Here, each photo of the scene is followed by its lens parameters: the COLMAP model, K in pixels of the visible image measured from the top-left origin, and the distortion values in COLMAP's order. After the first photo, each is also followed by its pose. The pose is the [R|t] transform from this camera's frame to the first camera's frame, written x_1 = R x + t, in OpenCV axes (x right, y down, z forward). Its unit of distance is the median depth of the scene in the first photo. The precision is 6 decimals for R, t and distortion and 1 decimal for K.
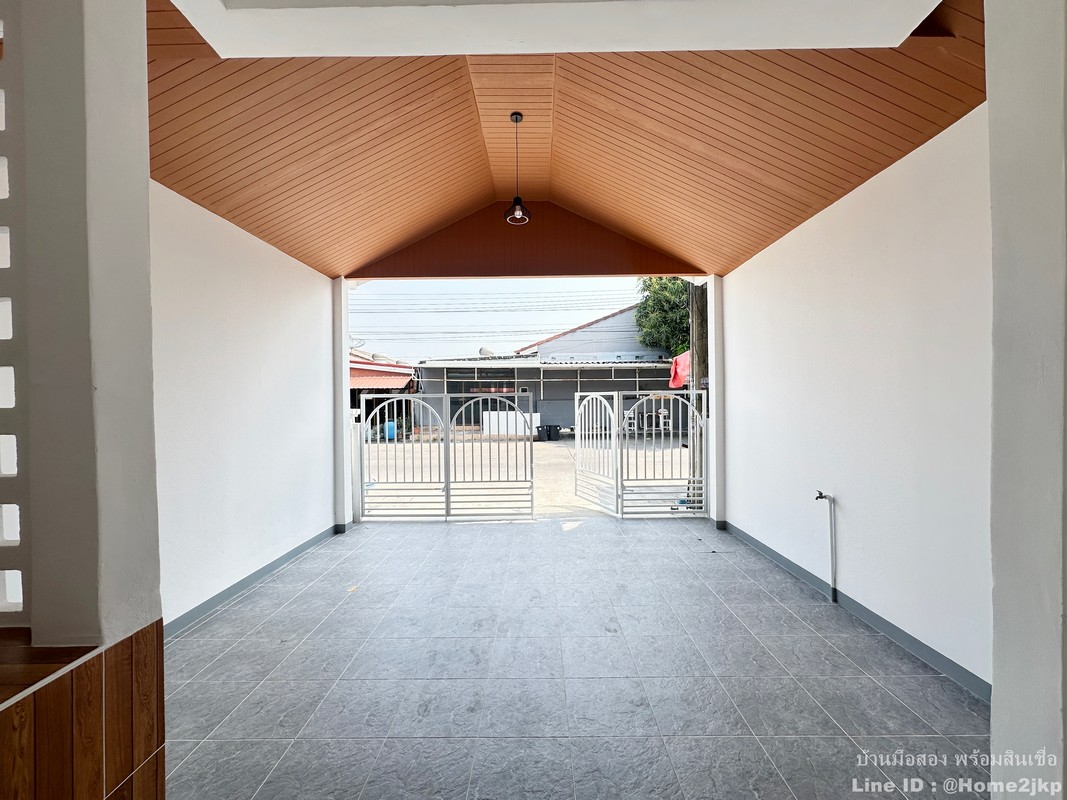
lens RADIAL K [[427.9, 0, 533.3], [0, 427.9, 401.5], [0, 0, 1]] dist [-0.003341, 0.000712]
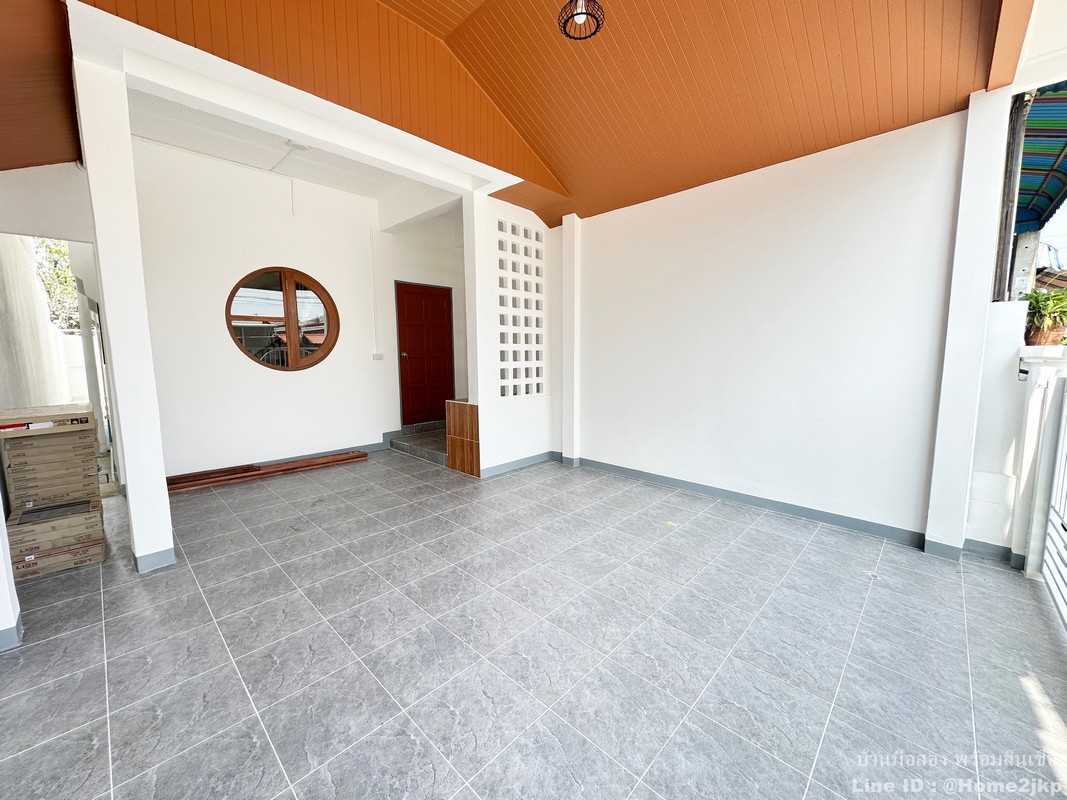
lens RADIAL K [[427.9, 0, 532.1], [0, 427.9, 396.7], [0, 0, 1]] dist [-0.003341, 0.000712]
pose [[-0.686855, 0.094915, -0.720570, 0.457801], [0.013161, 0.992898, 0.118242, 0.014507], [0.726675, 0.071732, -0.683226, 1.297863]]
